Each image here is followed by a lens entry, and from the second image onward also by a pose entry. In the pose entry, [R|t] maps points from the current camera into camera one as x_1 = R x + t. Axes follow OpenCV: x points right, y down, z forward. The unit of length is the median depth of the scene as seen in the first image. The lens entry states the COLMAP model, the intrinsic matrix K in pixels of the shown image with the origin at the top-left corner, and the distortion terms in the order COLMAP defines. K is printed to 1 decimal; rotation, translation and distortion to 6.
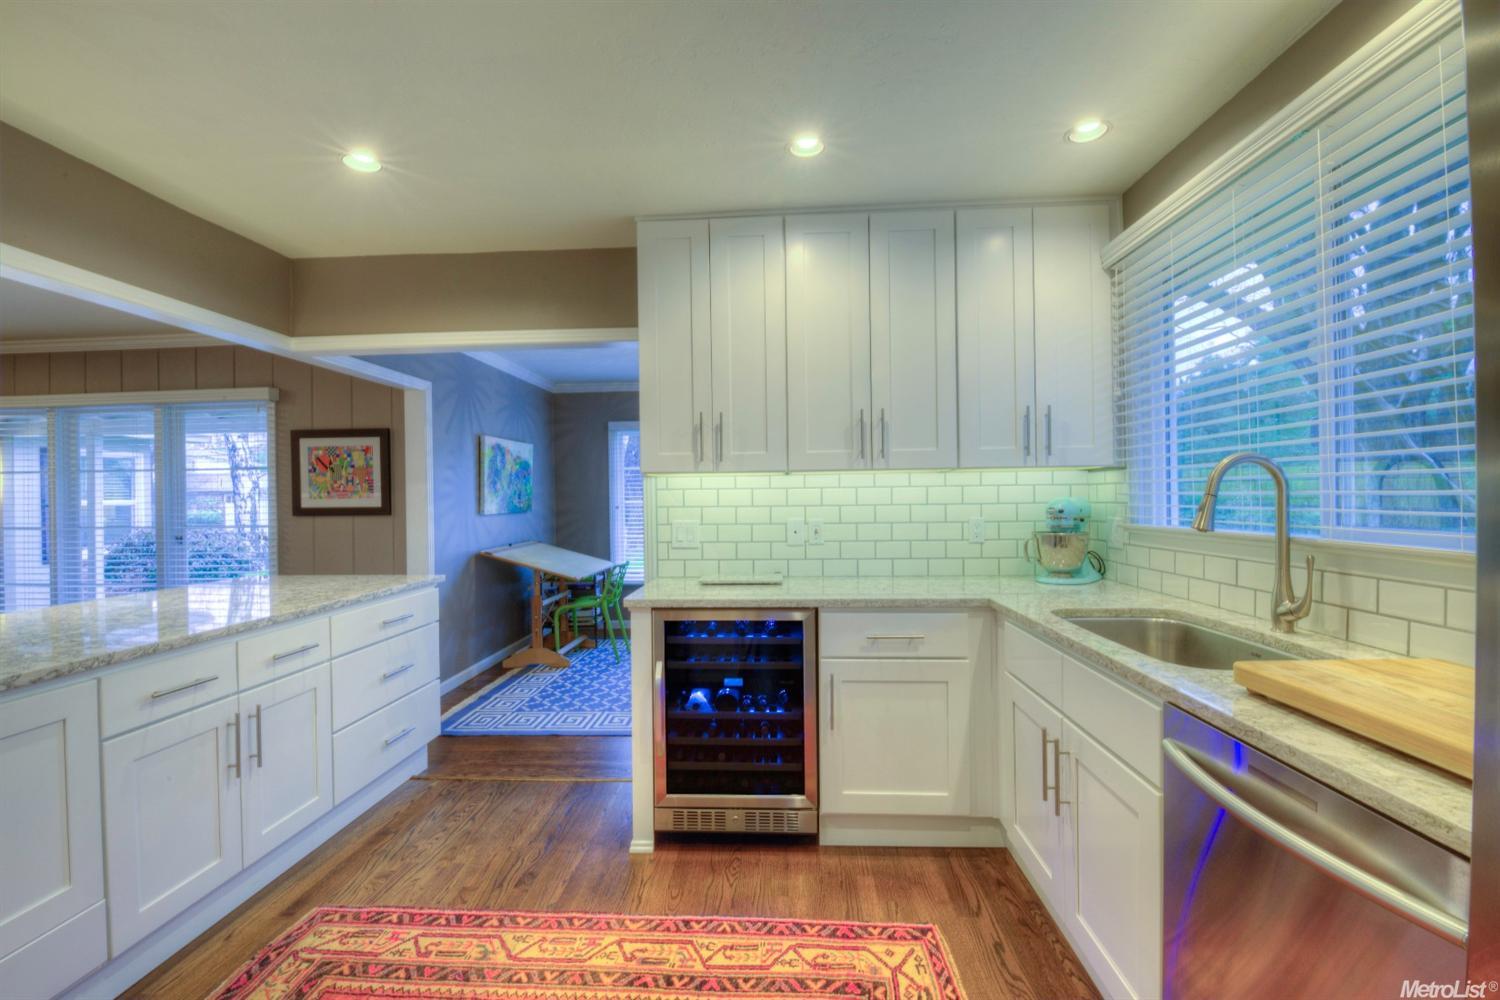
lens RADIAL K [[658.2, 0, 747.6], [0, 658.2, 506.9], [0, 0, 1]] dist [-0.003861, -0.008527]
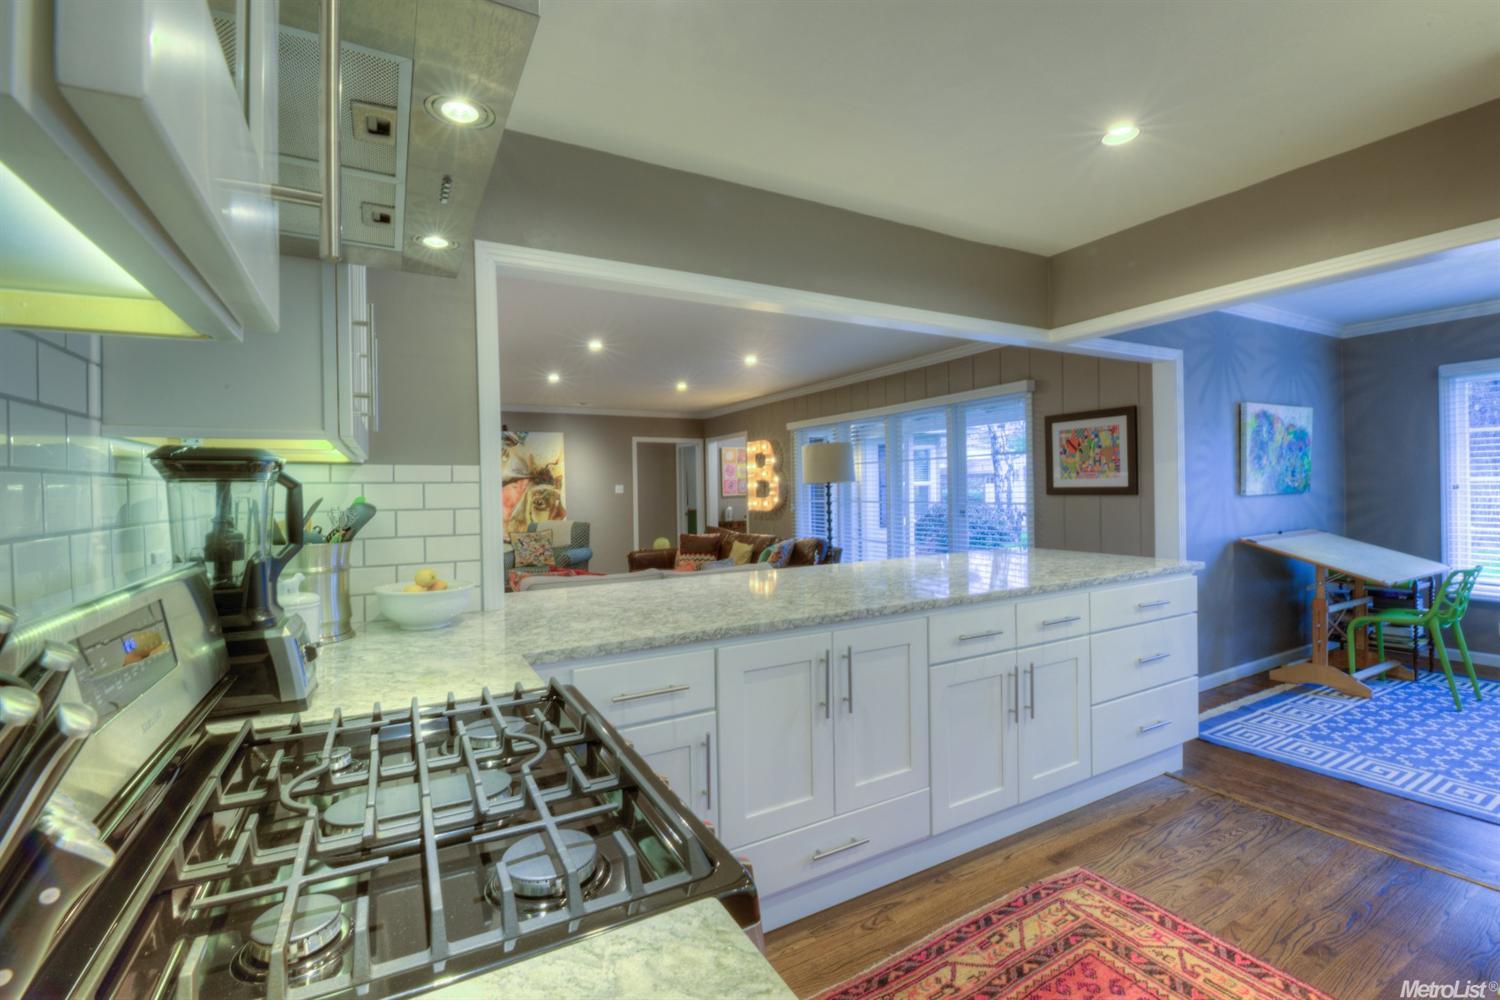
lens RADIAL K [[658.2, 0, 744.6], [0, 658.2, 503.8], [0, 0, 1]] dist [-0.003861, -0.008527]
pose [[0.523933, 0.020619, -0.851510, -0.036858], [0.001046, 0.999691, 0.024851, 0.001131], [0.851759, -0.013911, 0.523749, -0.002296]]
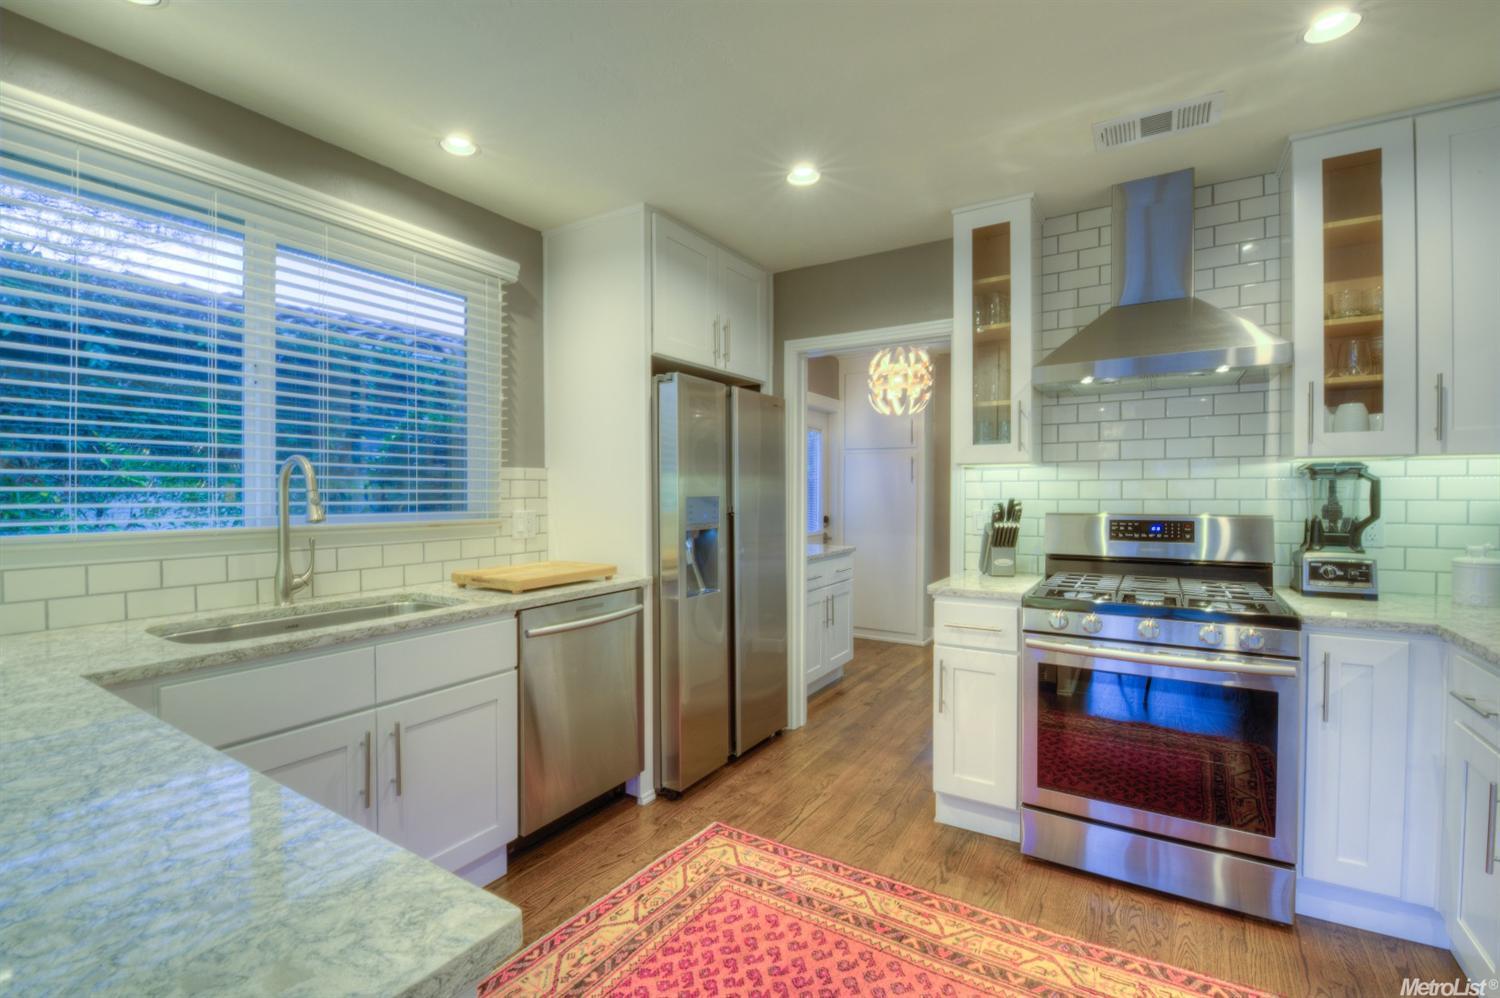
lens RADIAL K [[658.2, 0, 746.5], [0, 658.2, 499.7], [0, 0, 1]] dist [-0.003861, -0.008527]
pose [[-0.874470, 0.008029, 0.485013, -0.301398], [0.019144, 0.999655, 0.017968, -0.005648], [-0.484702, 0.024997, -0.874322, 0.946361]]
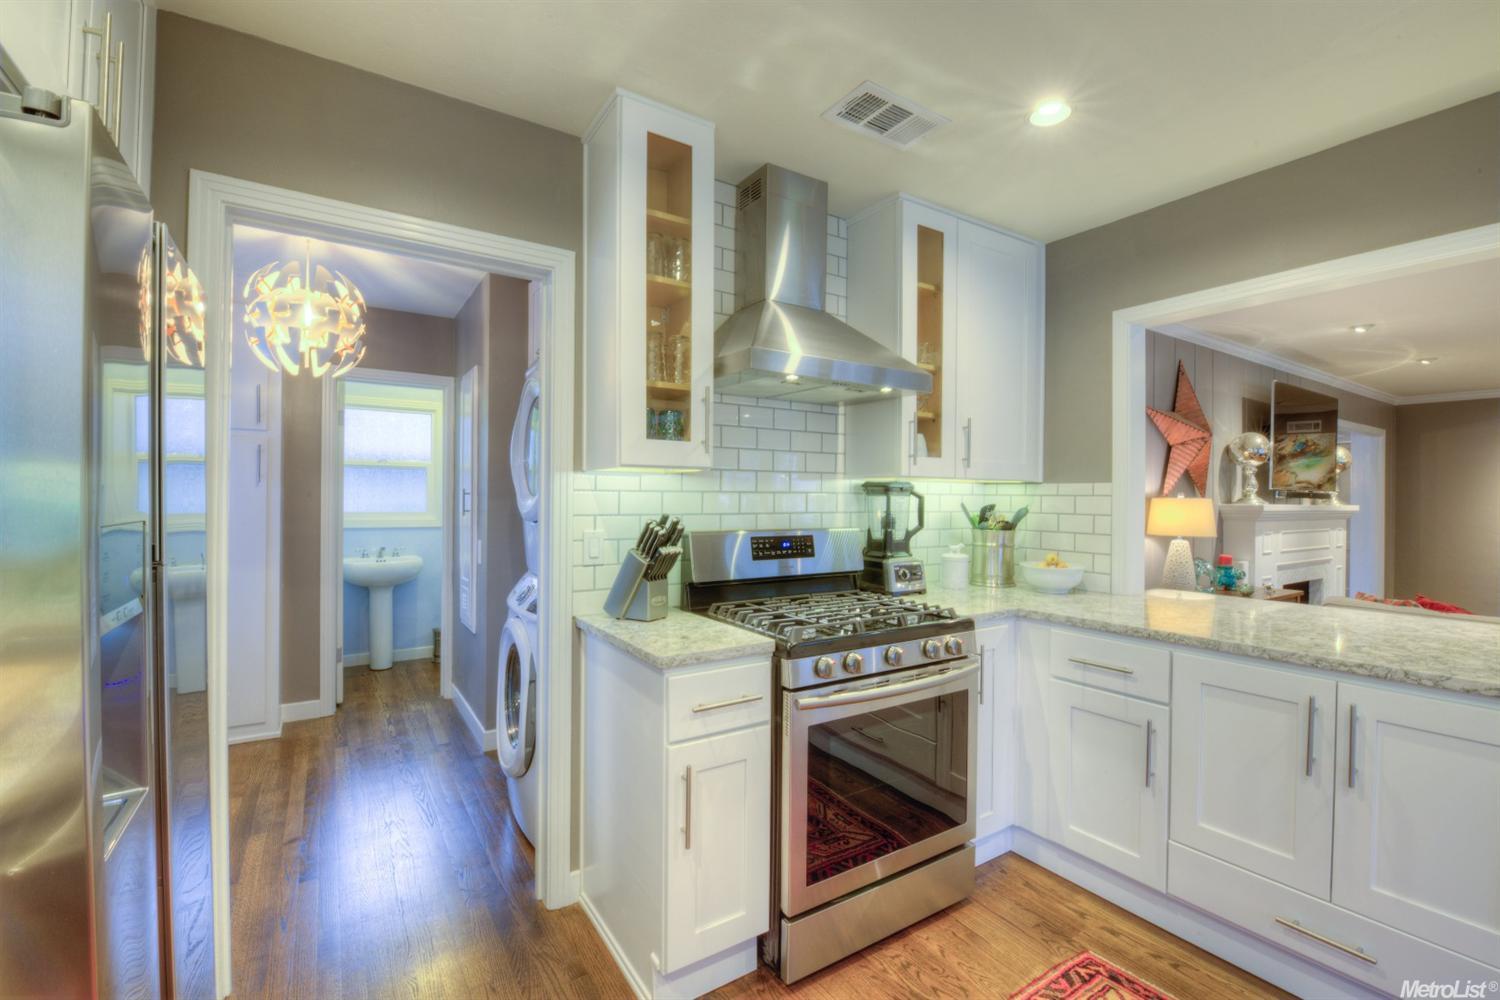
lens RADIAL K [[658.2, 0, 763.3], [0, 658.2, 499.7], [0, 0, 1]] dist [-0.003861, -0.008527]
pose [[-0.800663, 0.005080, -0.599093, 0.159998], [-0.004920, 0.999875, 0.015053, -0.009985], [0.599095, 0.015000, -0.800538, 0.571420]]
